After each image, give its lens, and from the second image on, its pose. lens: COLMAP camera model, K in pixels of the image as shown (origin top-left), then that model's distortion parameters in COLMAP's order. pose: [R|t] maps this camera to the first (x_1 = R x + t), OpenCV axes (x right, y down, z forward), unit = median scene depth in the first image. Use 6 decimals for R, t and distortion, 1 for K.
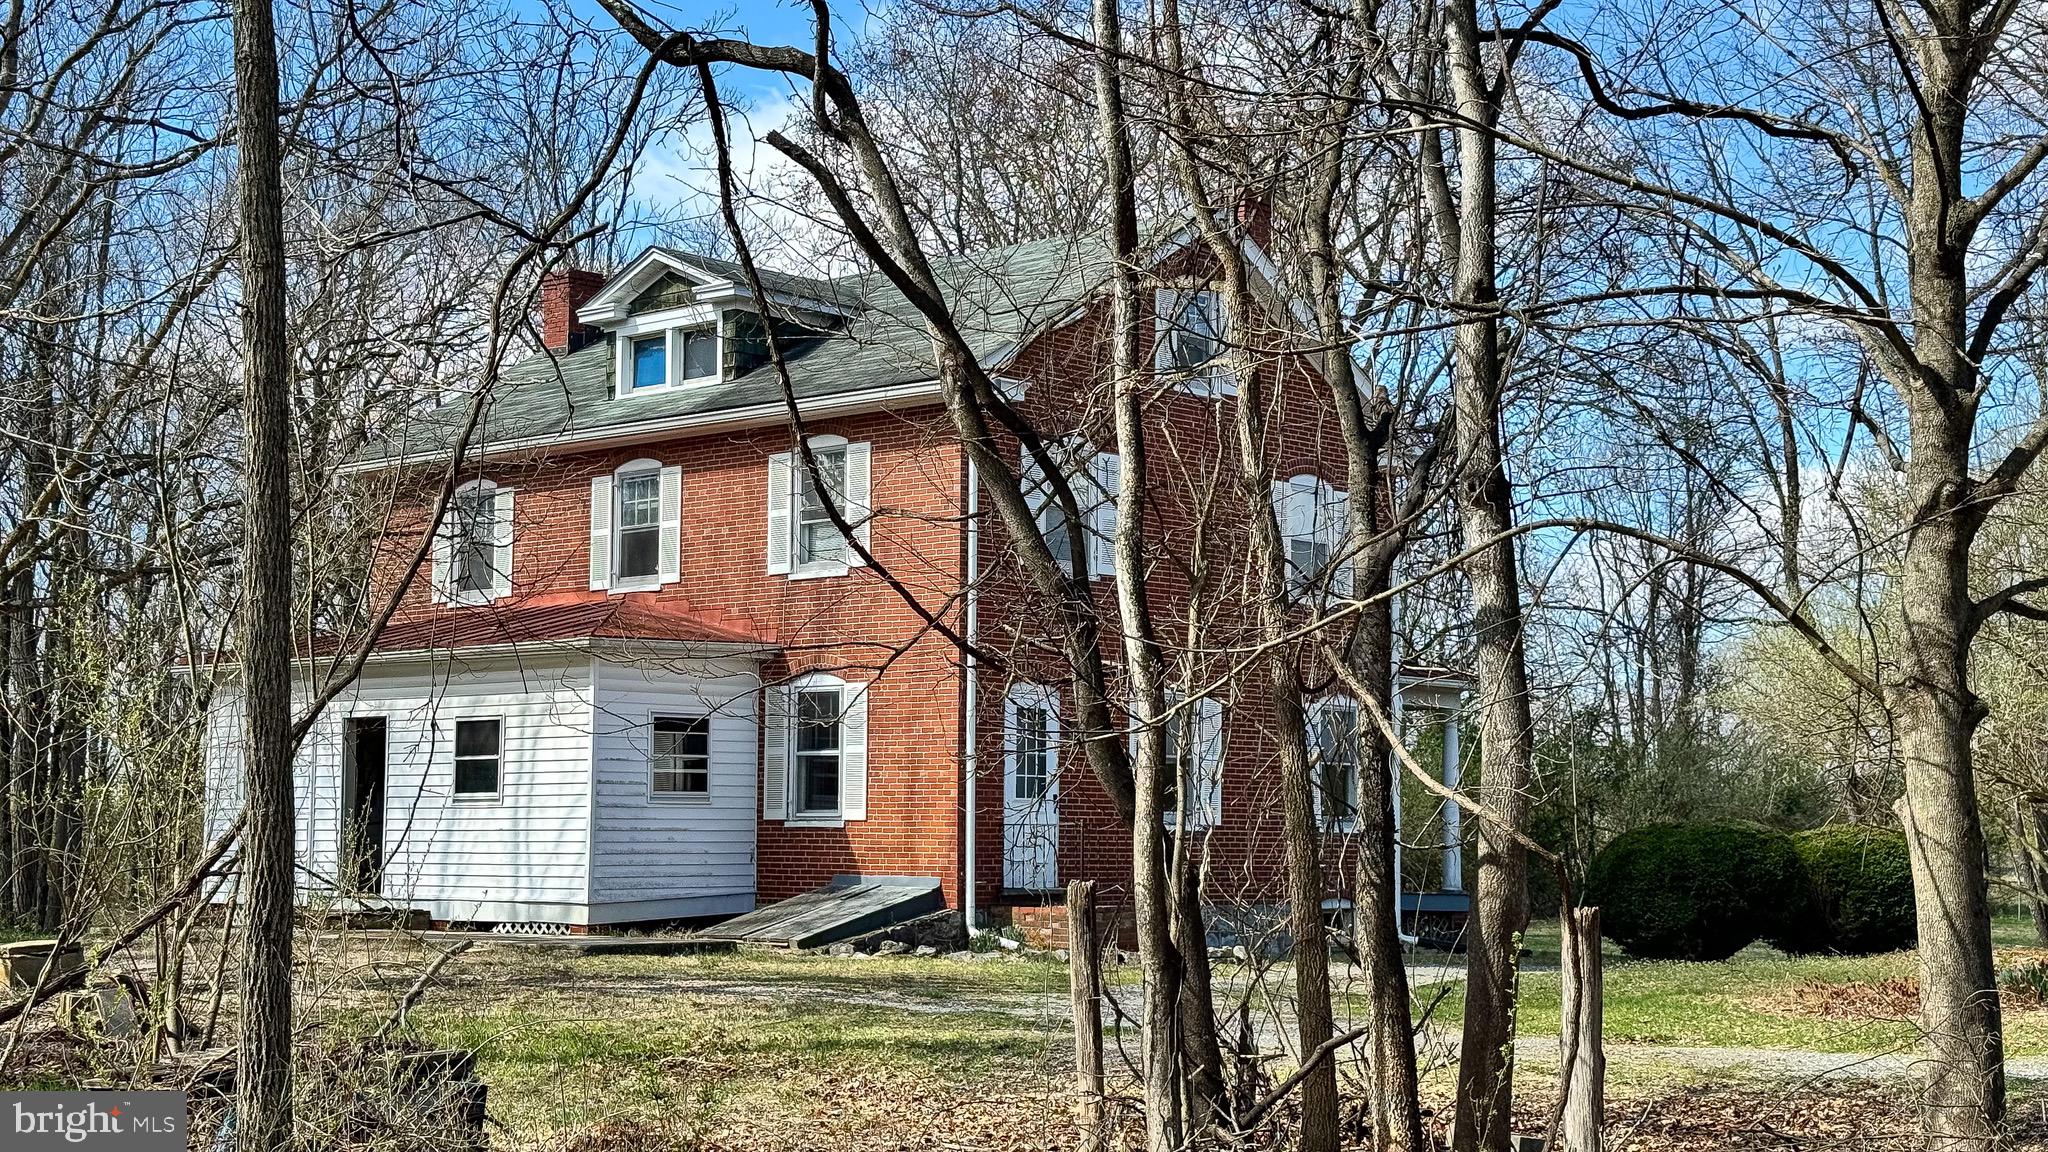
lens RADIAL K [[2907.6, 0, 940.6], [0, 2907.6, 529.5], [0, 0, 1]] dist [0.136669, 0.000000]
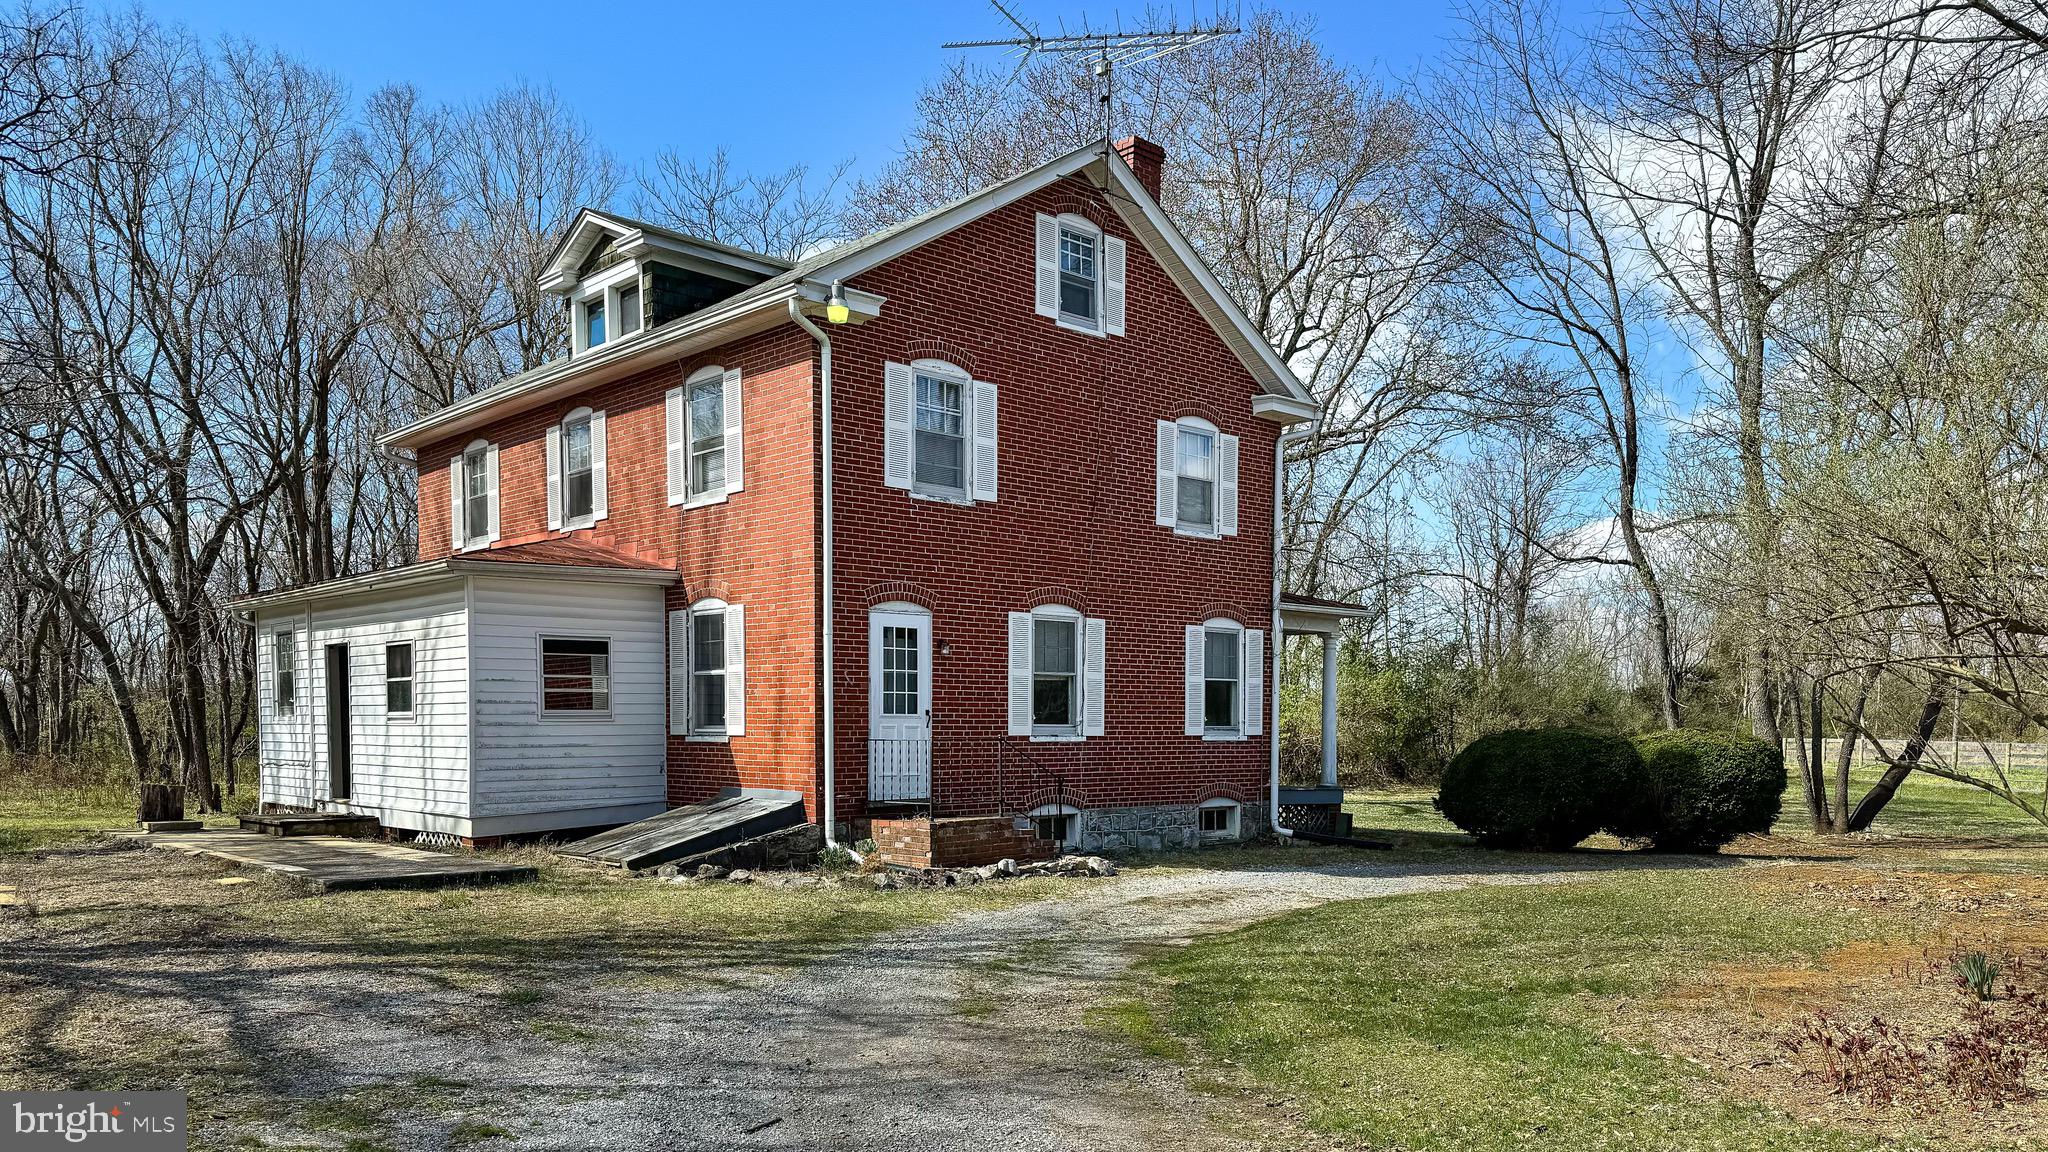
lens RADIAL K [[1466.4, 0, 1057.4], [0, 1466.4, 766.7], [0, 0, 1]] dist [0.101924, -0.089094]
pose [[0.998821, -0.008014, -0.047874, 0.109476], [0.014268, 0.991180, 0.131749, 0.041240], [0.046396, -0.132277, 0.990126, 0.464217]]
